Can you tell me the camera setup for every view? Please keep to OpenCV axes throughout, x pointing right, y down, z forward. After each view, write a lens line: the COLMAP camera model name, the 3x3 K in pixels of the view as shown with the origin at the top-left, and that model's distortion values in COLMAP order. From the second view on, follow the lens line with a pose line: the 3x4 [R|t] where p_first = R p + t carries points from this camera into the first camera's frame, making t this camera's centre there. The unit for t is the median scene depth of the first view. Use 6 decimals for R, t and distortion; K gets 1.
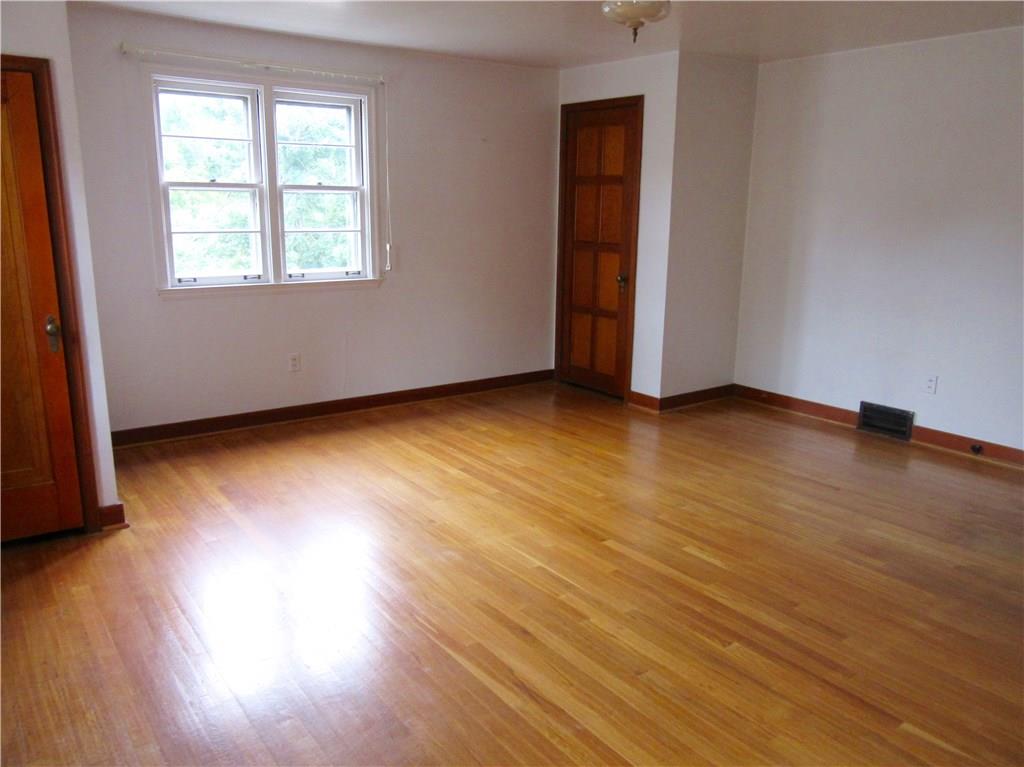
lens RADIAL K [[794.9, 0, 509.9], [0, 794.9, 381.7], [0, 0, 1]] dist [-0.004163, -0.012936]
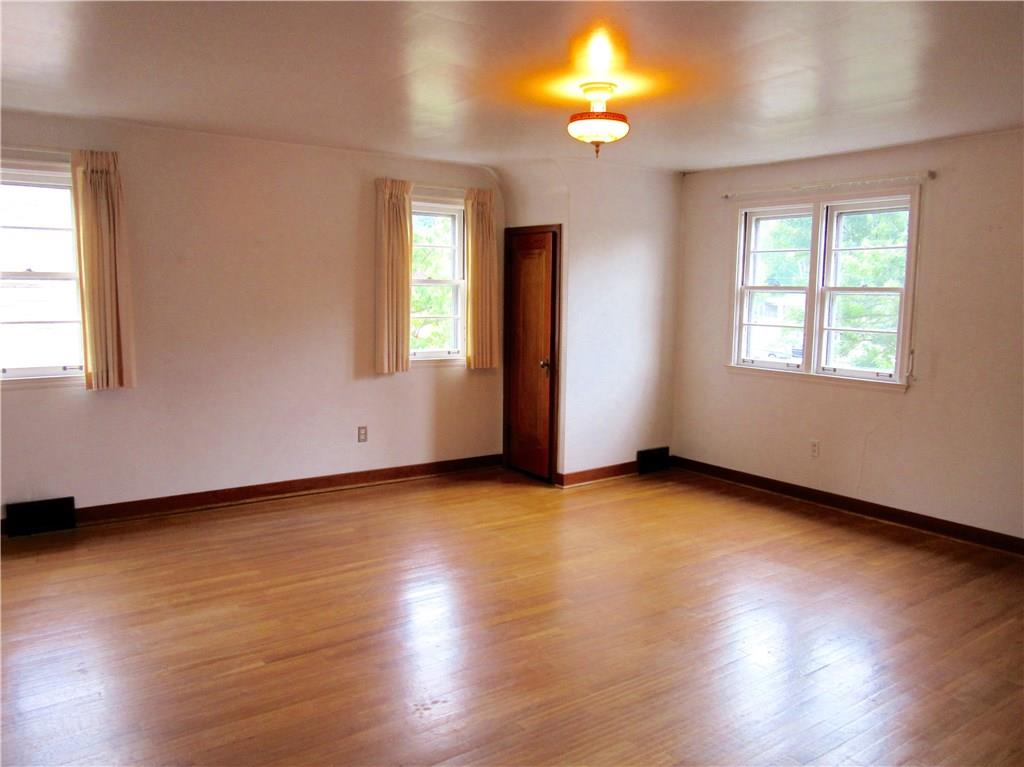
lens RADIAL K [[794.9, 0, 509.9], [0, 794.9, 381.7], [0, 0, 1]] dist [-0.004163, -0.012936]
pose [[-0.015297, 0.097961, -0.995073, 0.837373], [-0.240356, 0.965648, 0.098759, -0.124439], [0.970564, 0.240682, 0.008774, 0.597450]]
